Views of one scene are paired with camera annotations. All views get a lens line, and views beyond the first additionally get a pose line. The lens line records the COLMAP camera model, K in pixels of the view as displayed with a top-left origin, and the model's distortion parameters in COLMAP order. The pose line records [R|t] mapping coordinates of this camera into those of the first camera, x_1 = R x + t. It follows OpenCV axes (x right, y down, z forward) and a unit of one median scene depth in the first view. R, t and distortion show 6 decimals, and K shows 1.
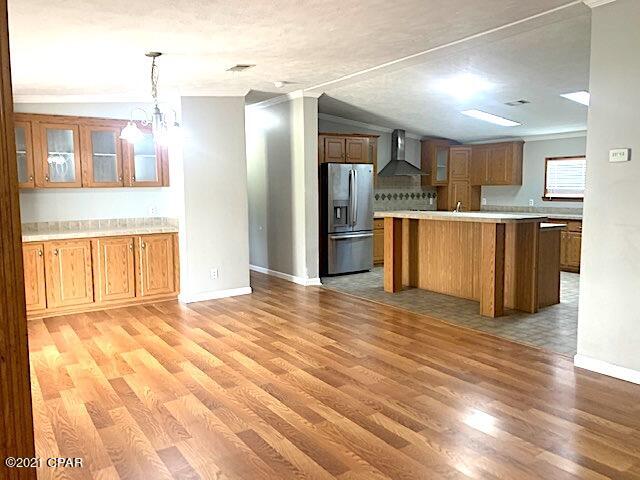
lens RADIAL K [[491.0, 0, 326.6], [0, 491.0, 233.8], [0, 0, 1]] dist [0.031176, -0.028842]
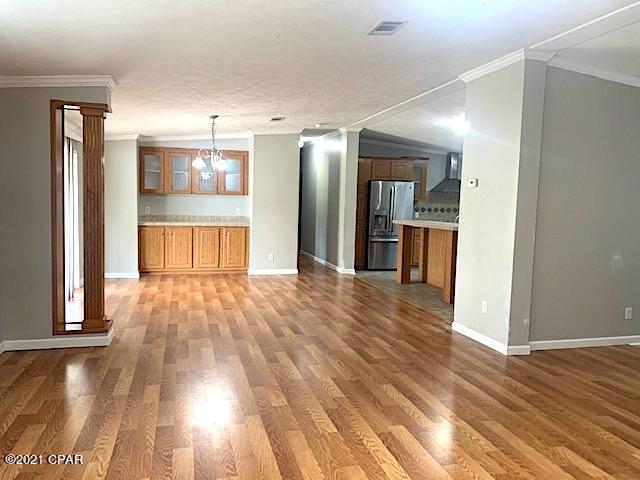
lens RADIAL K [[491.0, 0, 317.0], [0, 491.0, 238.3], [0, 0, 1]] dist [0.031176, -0.028842]
pose [[0.936671, 0.062990, -0.344499, 0.405725], [-0.068064, 0.997677, -0.002640, 0.022434], [0.343532, 0.025921, 0.938783, -0.307805]]
